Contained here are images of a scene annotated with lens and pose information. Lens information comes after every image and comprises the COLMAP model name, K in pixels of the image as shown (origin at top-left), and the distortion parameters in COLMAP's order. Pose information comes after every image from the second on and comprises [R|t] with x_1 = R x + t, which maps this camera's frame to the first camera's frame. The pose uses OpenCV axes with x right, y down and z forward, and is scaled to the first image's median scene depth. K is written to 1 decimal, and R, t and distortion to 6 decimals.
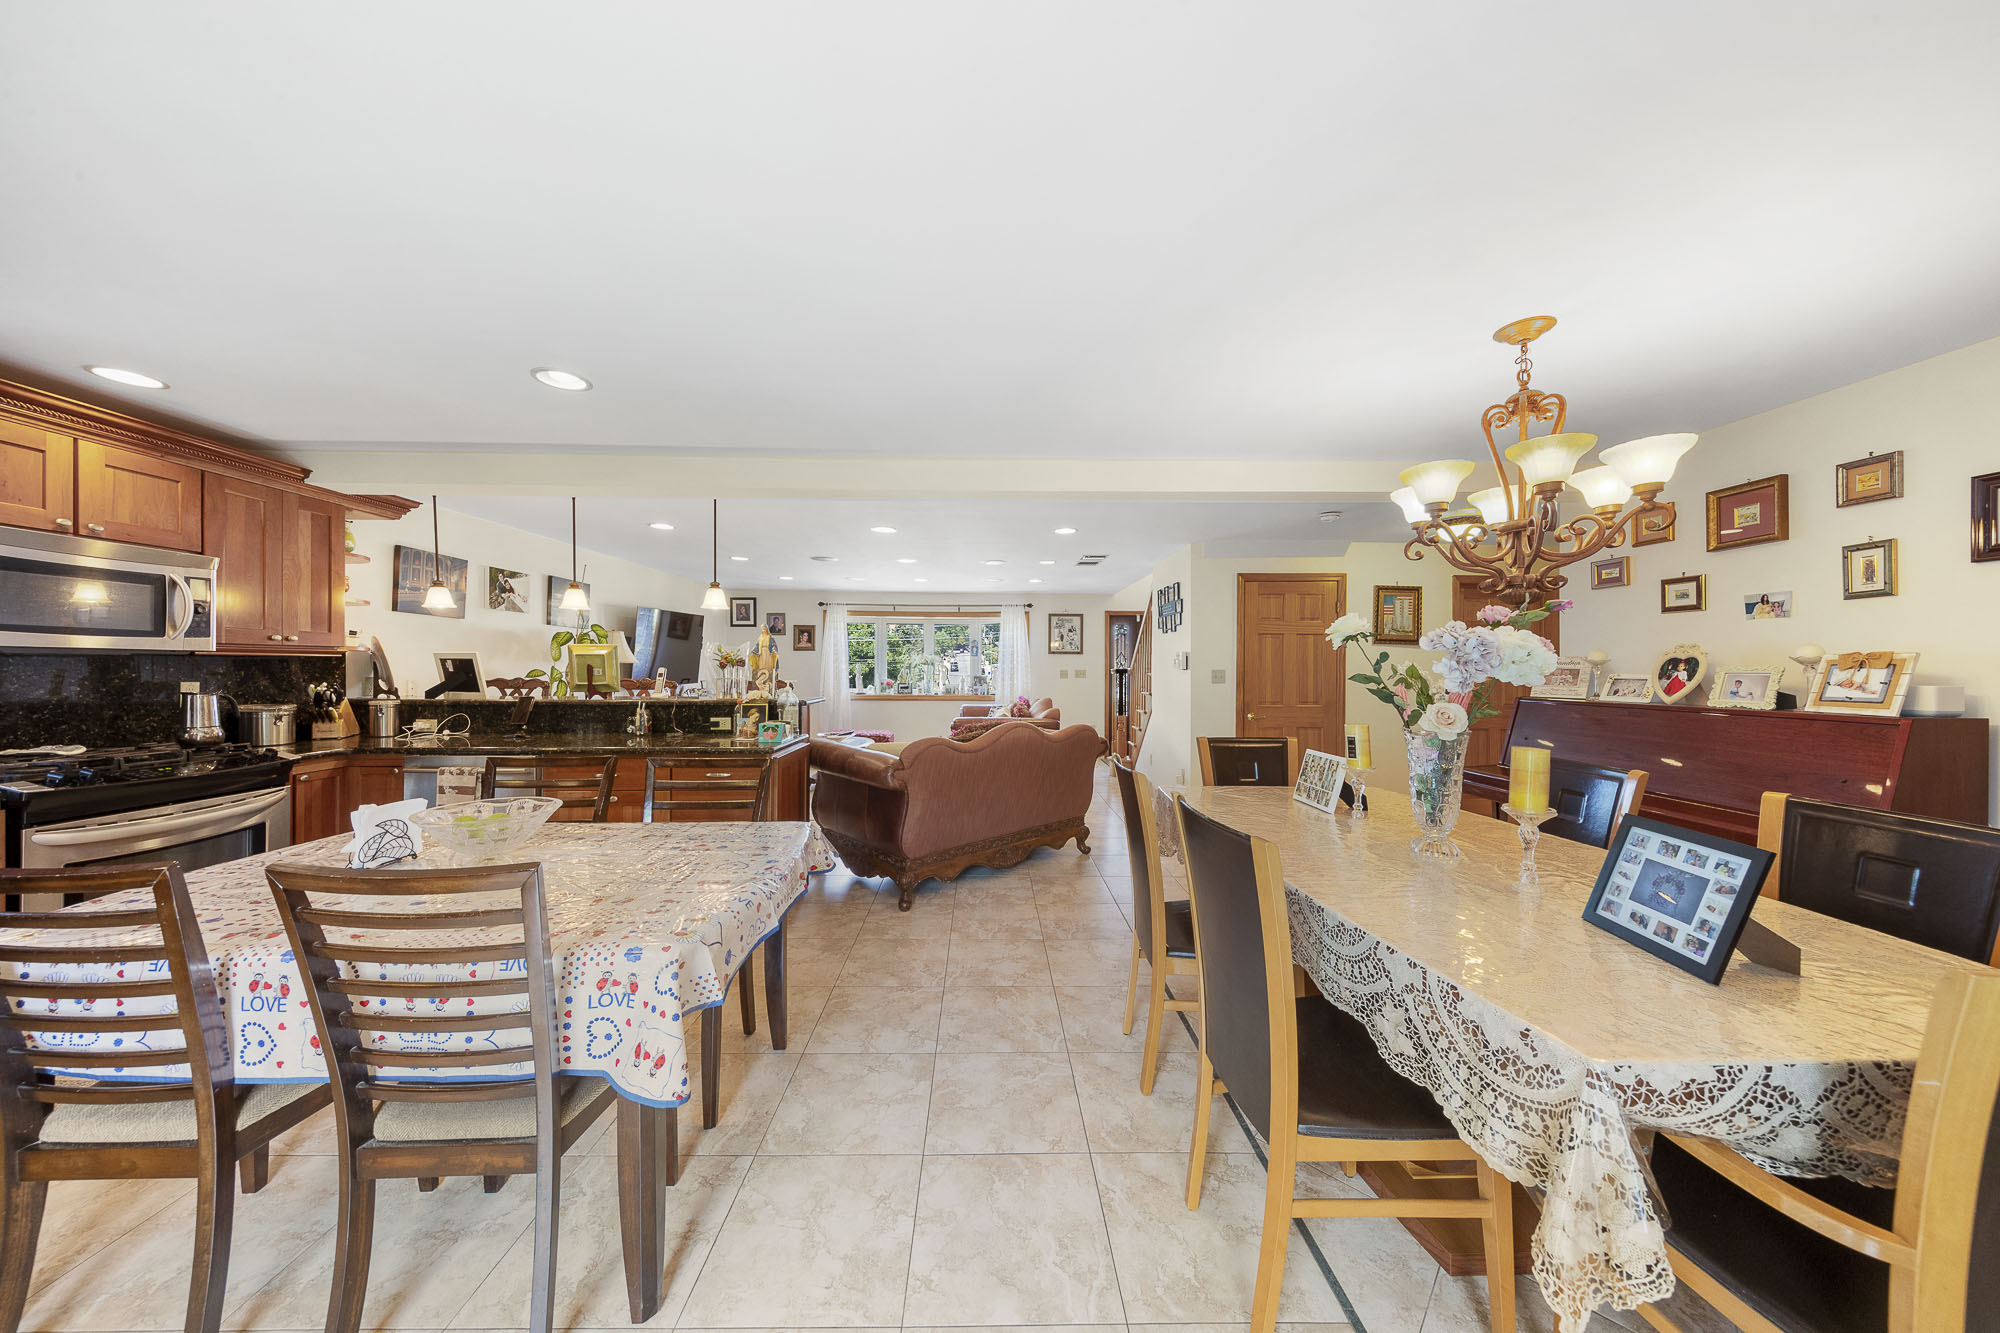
lens RADIAL K [[630.9, 0, 1000.1], [0, 630.9, 668.4], [0, 0, 1]] dist [-0.006636, 0.000219]
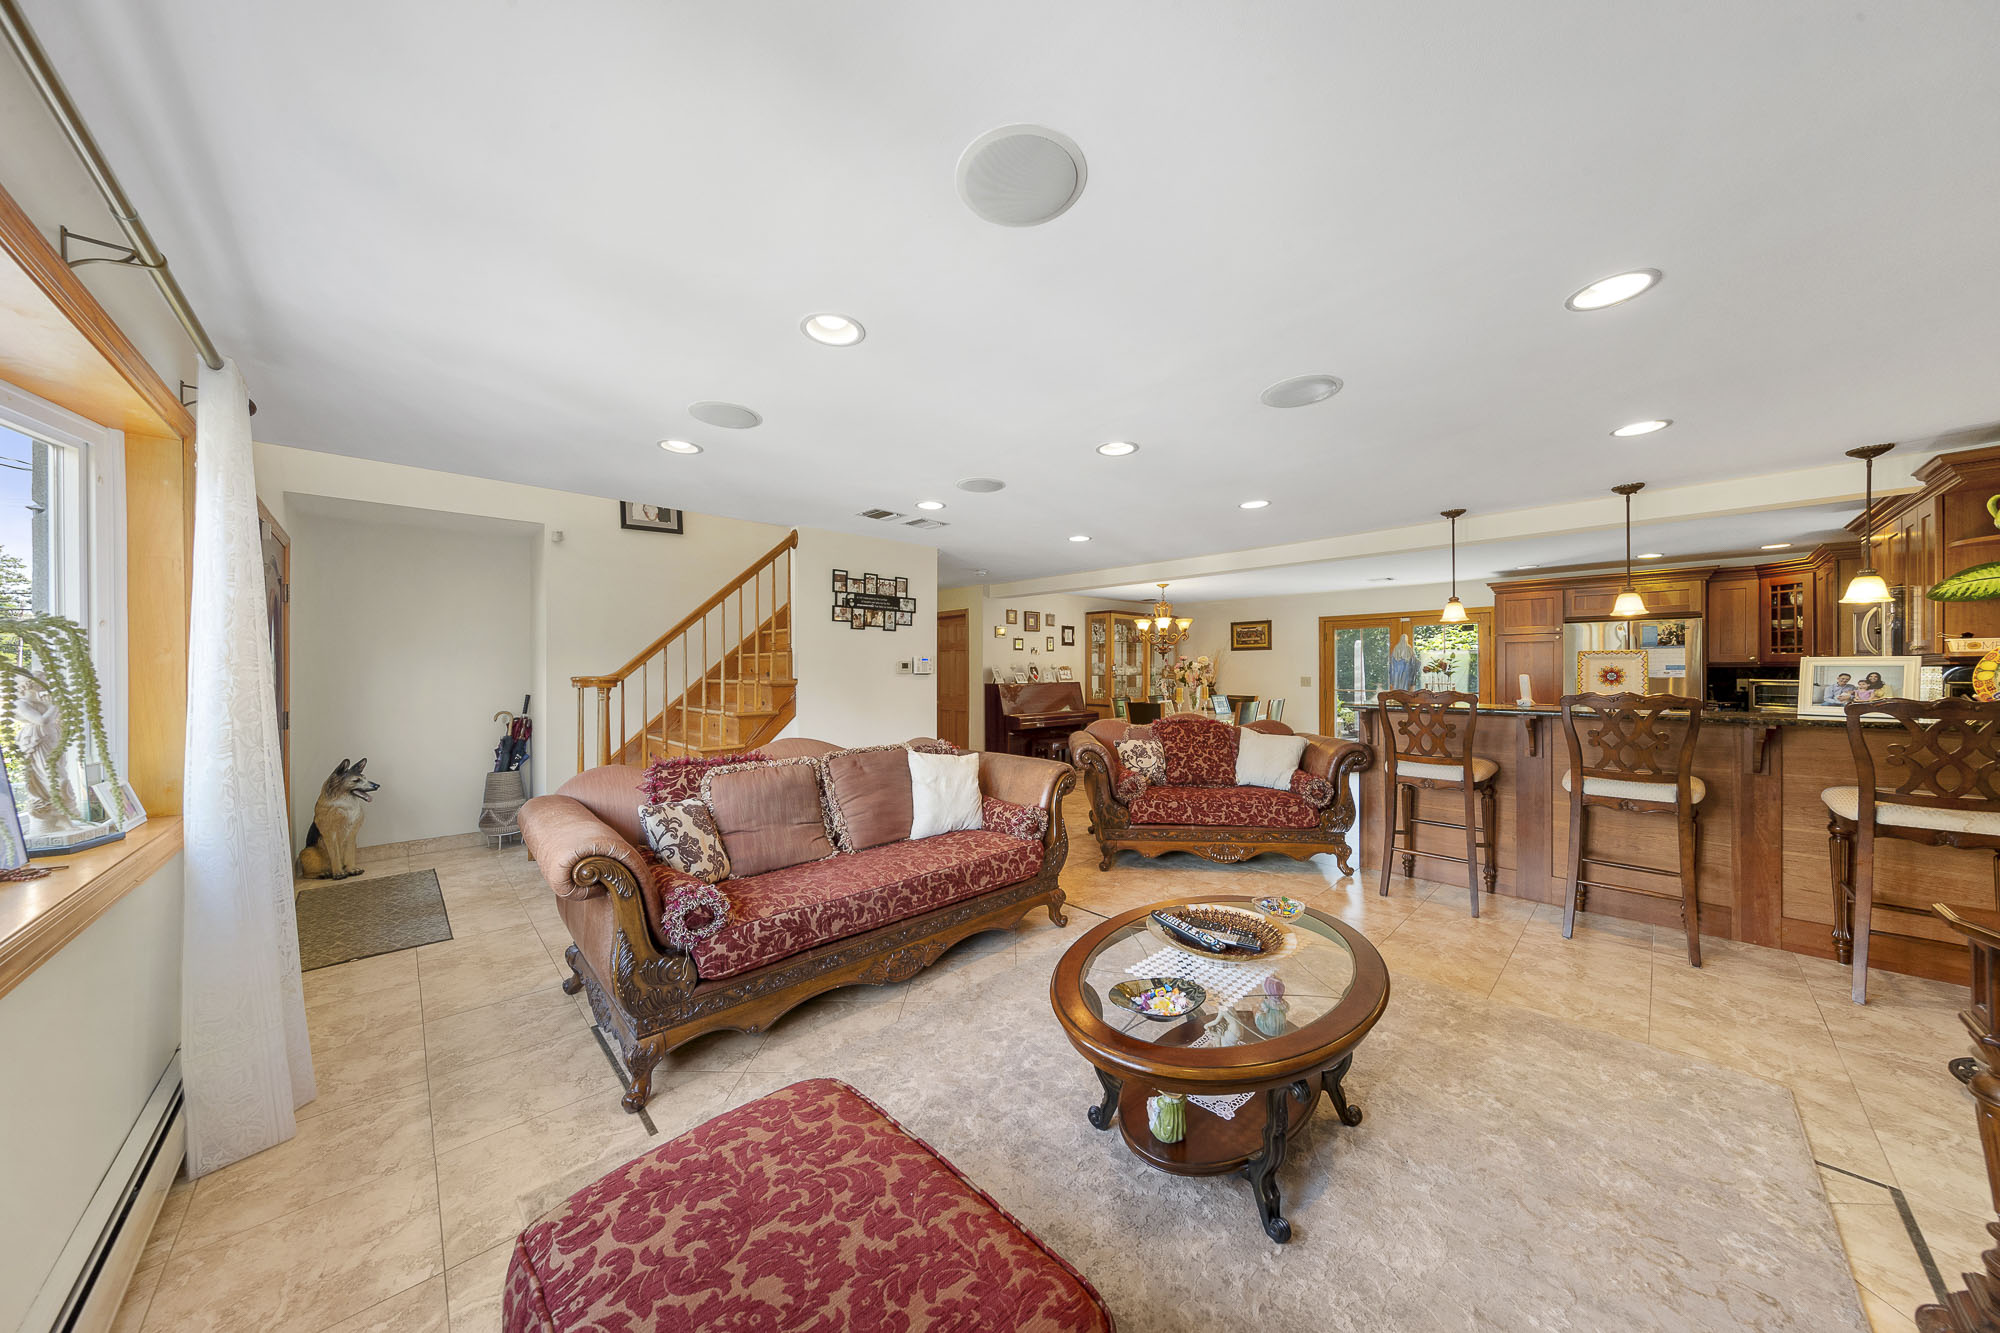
lens RADIAL K [[630.9, 0, 986.5], [0, 630.9, 668.0], [0, 0, 1]] dist [-0.006636, 0.000219]
pose [[-0.646265, -0.000587, 0.763113, -0.312190], [0.000089, 1.000000, 0.000845, -0.005024], [-0.763113, 0.000614, -0.646265, 0.949811]]
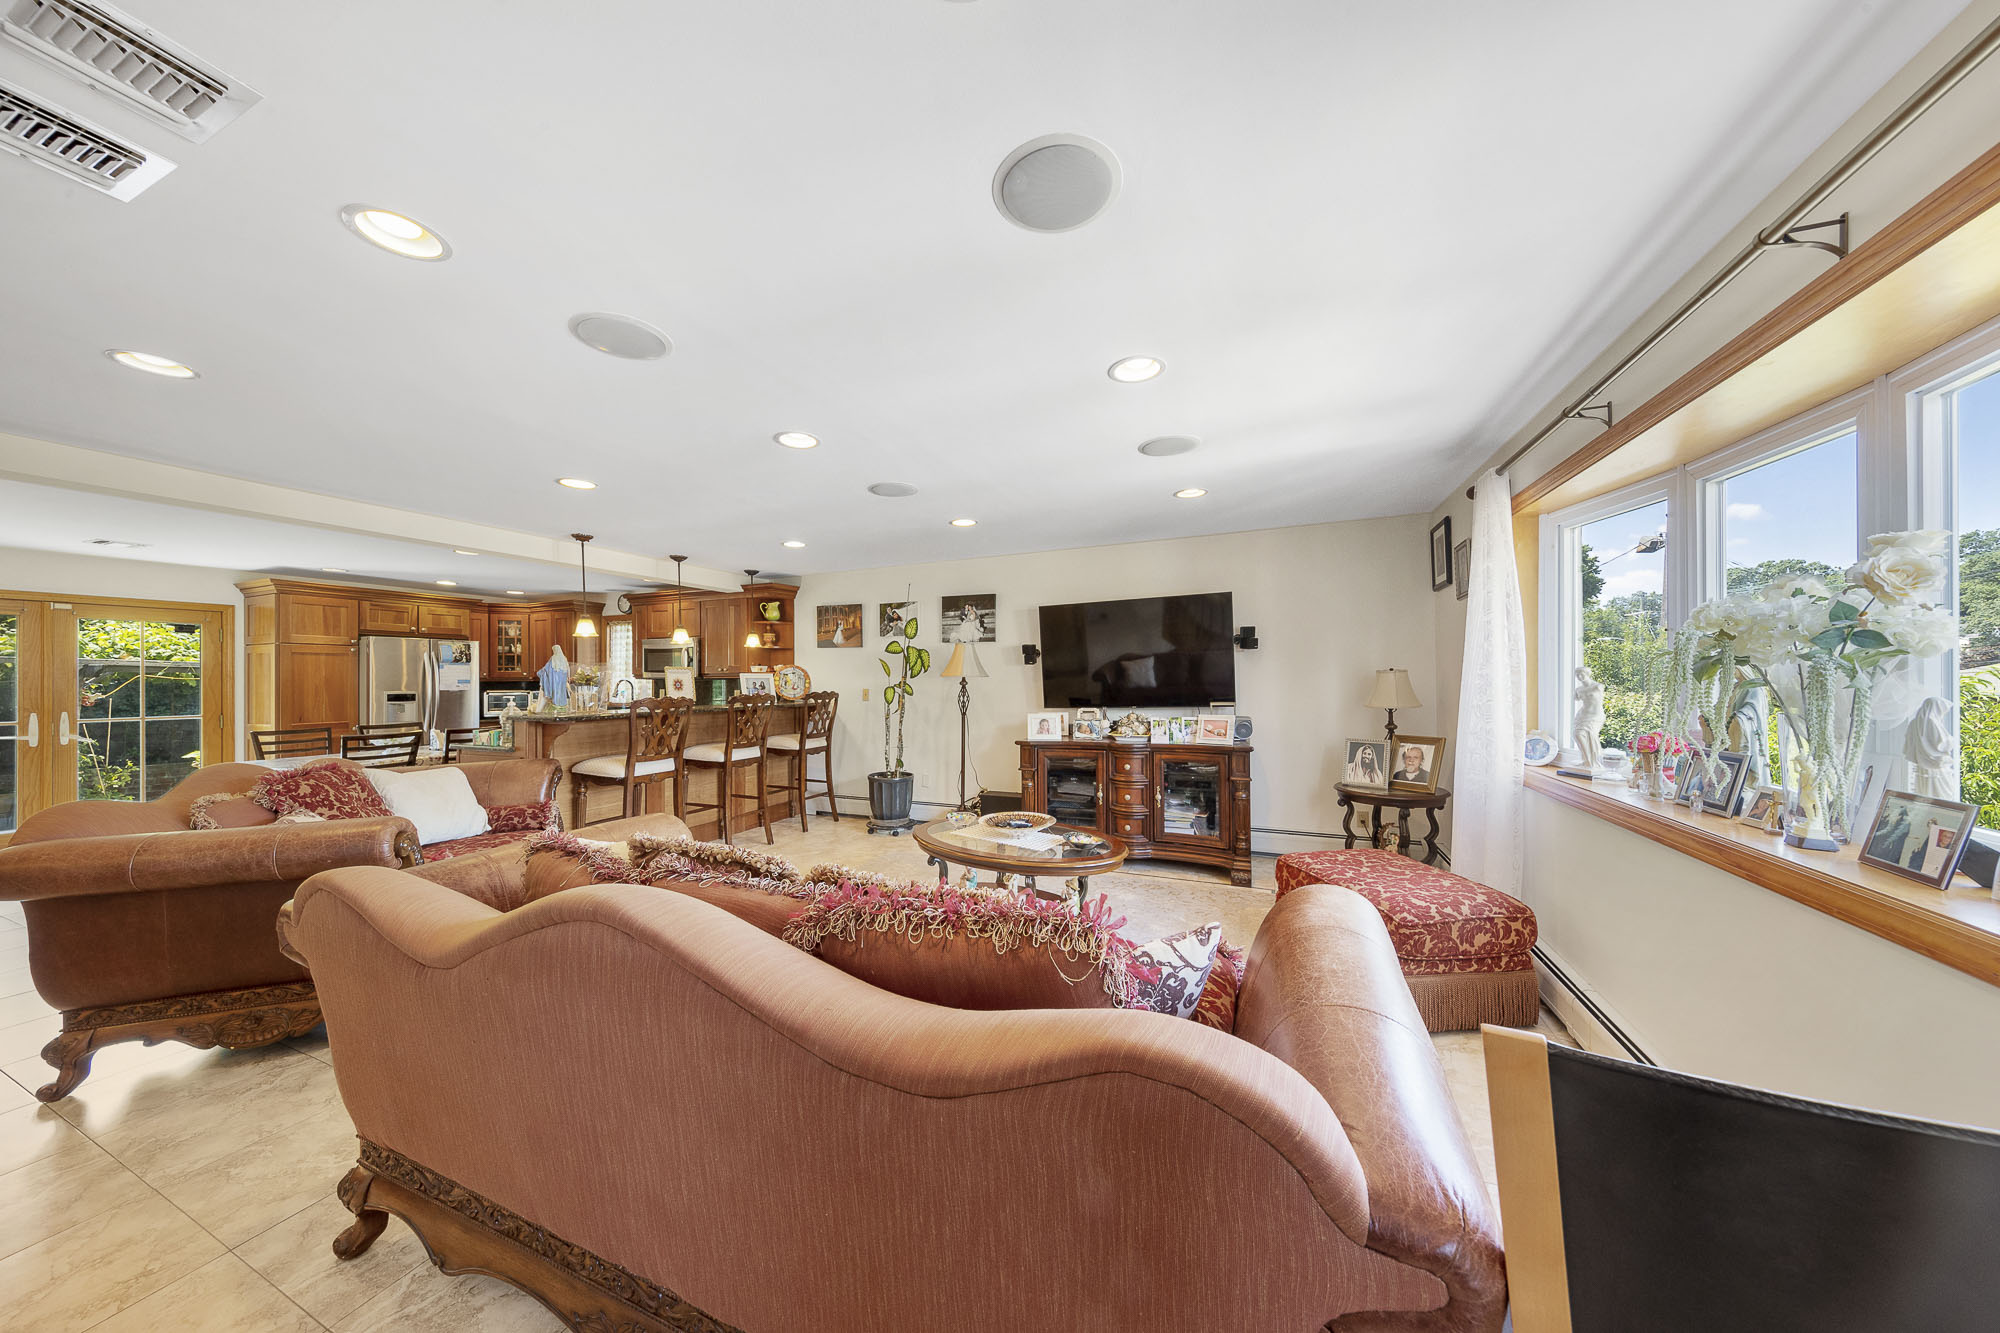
lens RADIAL K [[630.9, 0, 995.5], [0, 630.9, 677.9], [0, 0, 1]] dist [-0.006636, 0.000219]
pose [[-0.424022, -0.004531, -0.905640, 0.128106], [0.004135, 0.999967, -0.006939, -0.001030], [0.905642, -0.006687, -0.423990, 0.903025]]
